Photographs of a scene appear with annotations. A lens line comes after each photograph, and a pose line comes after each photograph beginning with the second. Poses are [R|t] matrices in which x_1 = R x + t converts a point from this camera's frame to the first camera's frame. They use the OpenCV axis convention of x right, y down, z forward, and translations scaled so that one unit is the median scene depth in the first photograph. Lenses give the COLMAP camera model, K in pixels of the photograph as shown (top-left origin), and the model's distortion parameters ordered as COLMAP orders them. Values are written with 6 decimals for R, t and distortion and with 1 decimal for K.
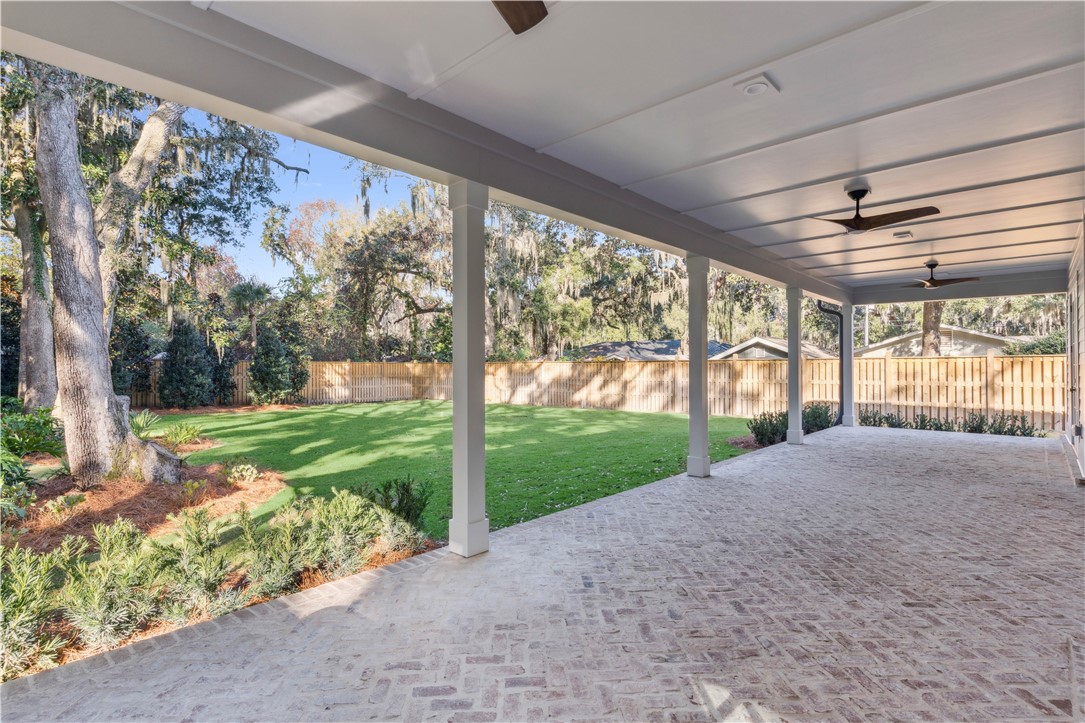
lens RADIAL K [[524.7, 0, 537.9], [0, 524.7, 361.2], [0, 0, 1]] dist [0.000031, 0.001450]
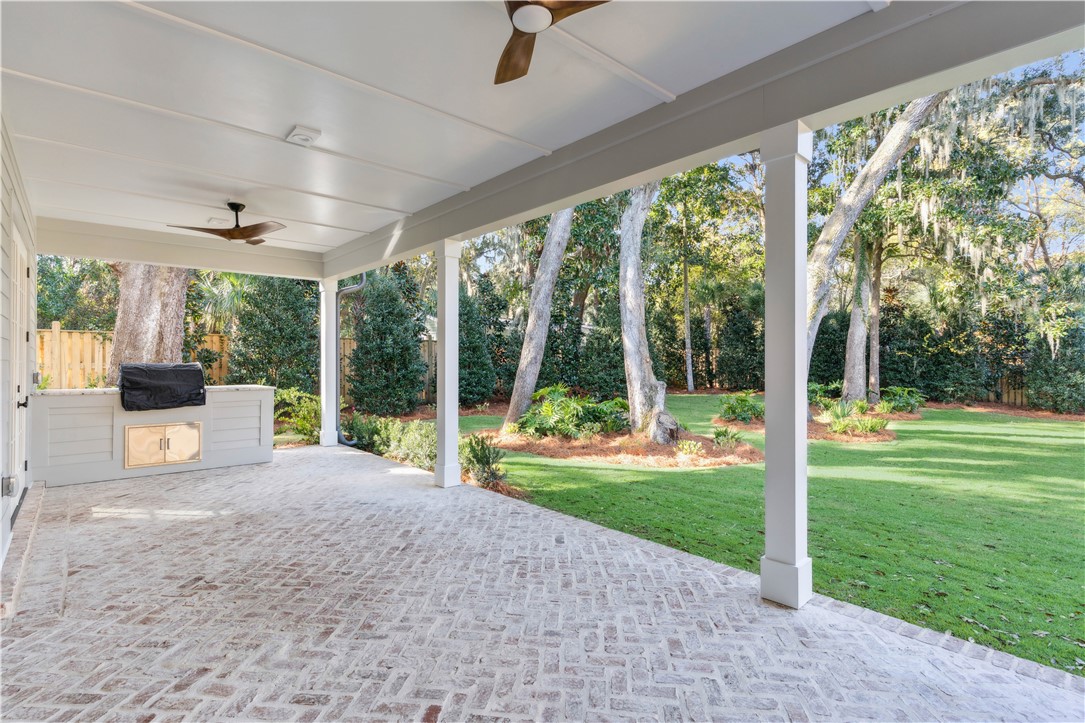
lens RADIAL K [[524.7, 0, 537.5], [0, 524.7, 364.3], [0, 0, 1]] dist [0.000031, 0.001450]
pose [[-0.094554, 0.006223, -0.995500, 1.474617], [0.008208, 0.999951, 0.005471, 0.008359], [0.995486, -0.007654, -0.094601, 1.541970]]
